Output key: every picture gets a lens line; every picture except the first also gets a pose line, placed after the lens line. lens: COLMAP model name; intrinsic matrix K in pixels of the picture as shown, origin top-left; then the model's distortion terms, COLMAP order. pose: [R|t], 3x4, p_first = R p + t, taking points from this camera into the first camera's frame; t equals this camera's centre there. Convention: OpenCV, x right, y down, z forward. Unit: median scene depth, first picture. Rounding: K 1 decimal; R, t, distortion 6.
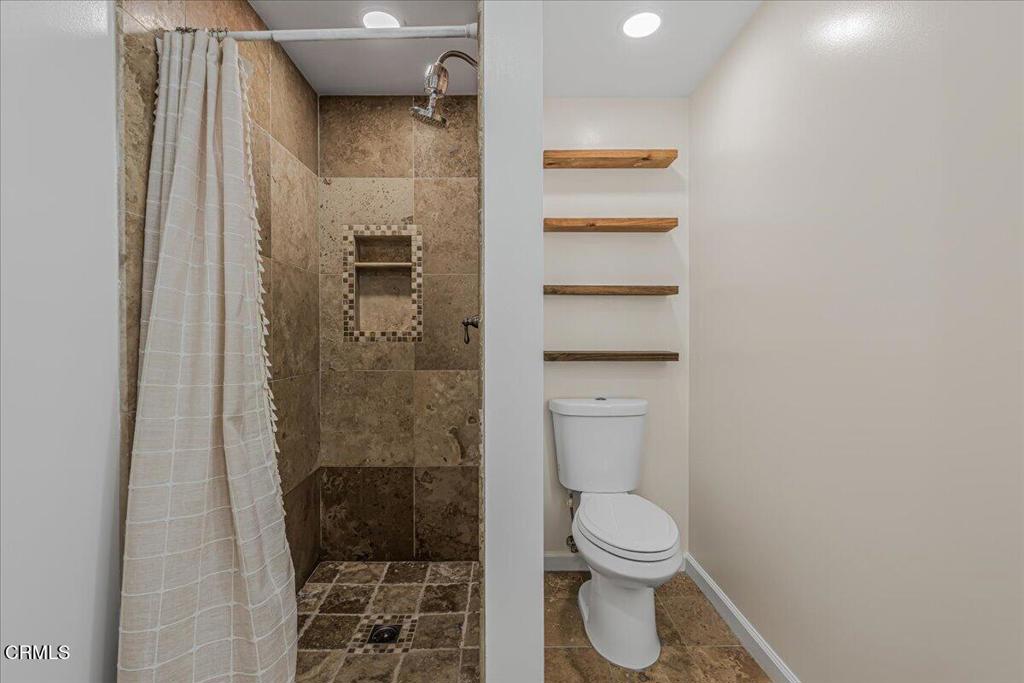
lens RADIAL K [[474.7, 0, 515.8], [0, 474.7, 330.3], [0, 0, 1]] dist [-0.001356, -0.000100]
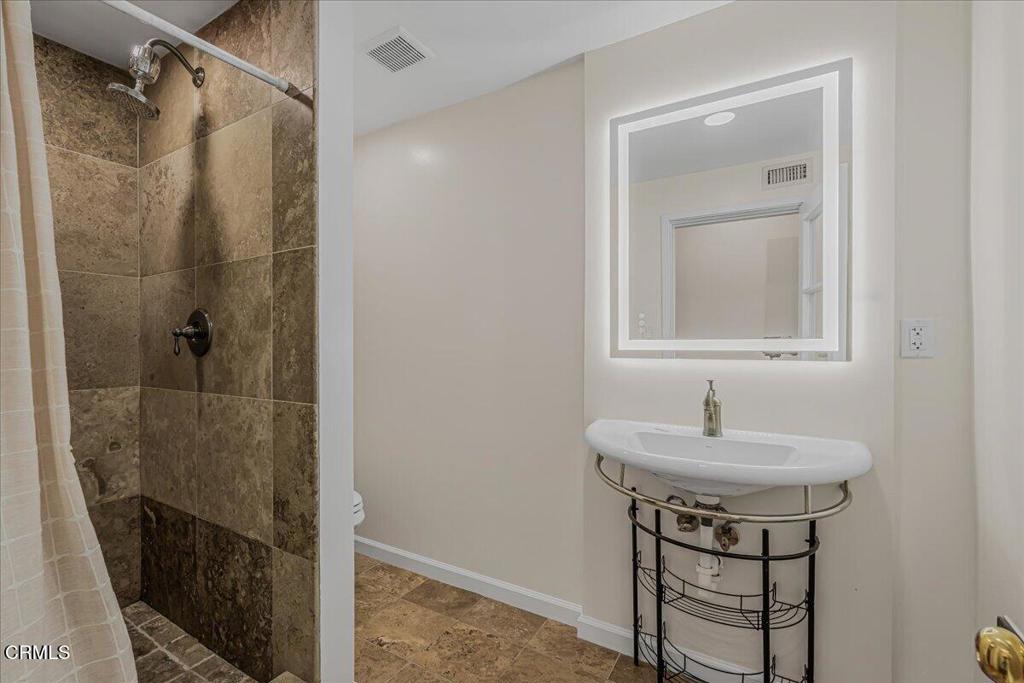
lens RADIAL K [[452.0, 0, 510.9], [0, 452.0, 344.2], [0, 0, 1]] dist [-0.000152, -0.000042]
pose [[0.510168, 0.002635, 0.860071, -0.430950], [-0.003896, 0.999992, -0.000753, 0.003083], [-0.860066, -0.002966, 0.510174, -0.029520]]
